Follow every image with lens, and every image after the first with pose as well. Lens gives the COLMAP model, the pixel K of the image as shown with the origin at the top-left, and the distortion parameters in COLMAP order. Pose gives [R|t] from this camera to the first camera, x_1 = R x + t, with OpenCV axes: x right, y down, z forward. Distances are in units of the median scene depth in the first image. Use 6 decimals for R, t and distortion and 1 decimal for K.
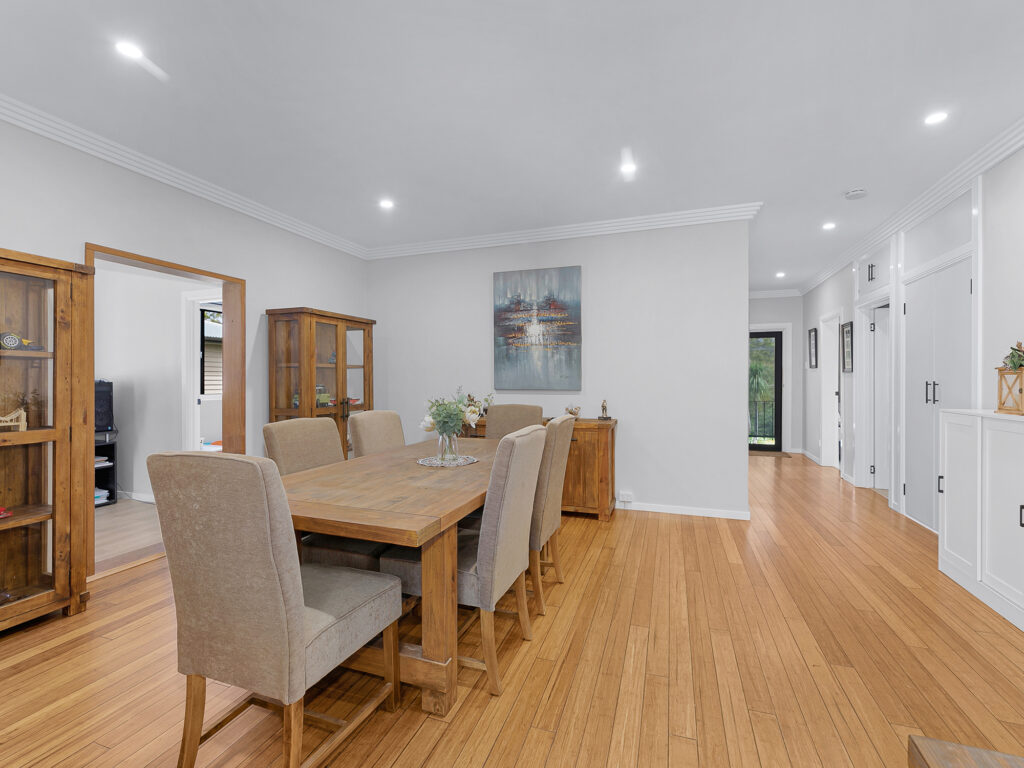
lens RADIAL K [[466.8, 0, 502.4], [0, 466.8, 381.4], [0, 0, 1]] dist [0.002248, -0.000534]
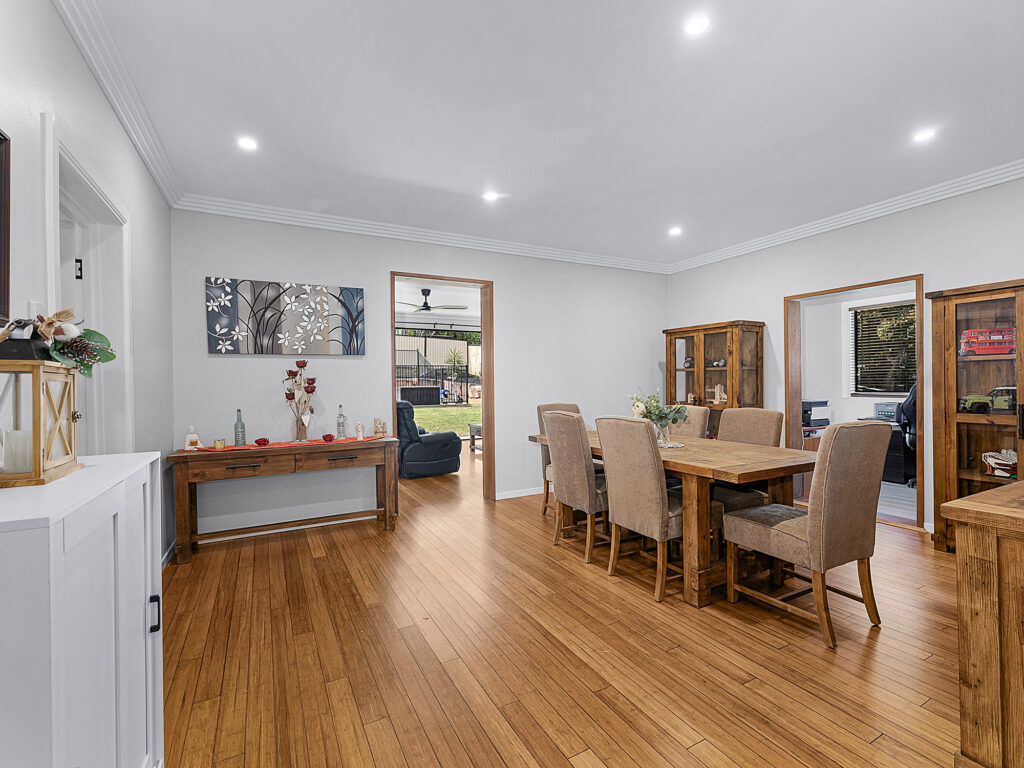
lens RADIAL K [[466.8, 0, 507.3], [0, 466.8, 380.9], [0, 0, 1]] dist [0.002248, -0.000534]
pose [[-0.670923, 0.013595, -0.741402, 1.105617], [0.012709, 0.999896, 0.006835, -0.013035], [0.741418, -0.004837, -0.671026, 1.544137]]
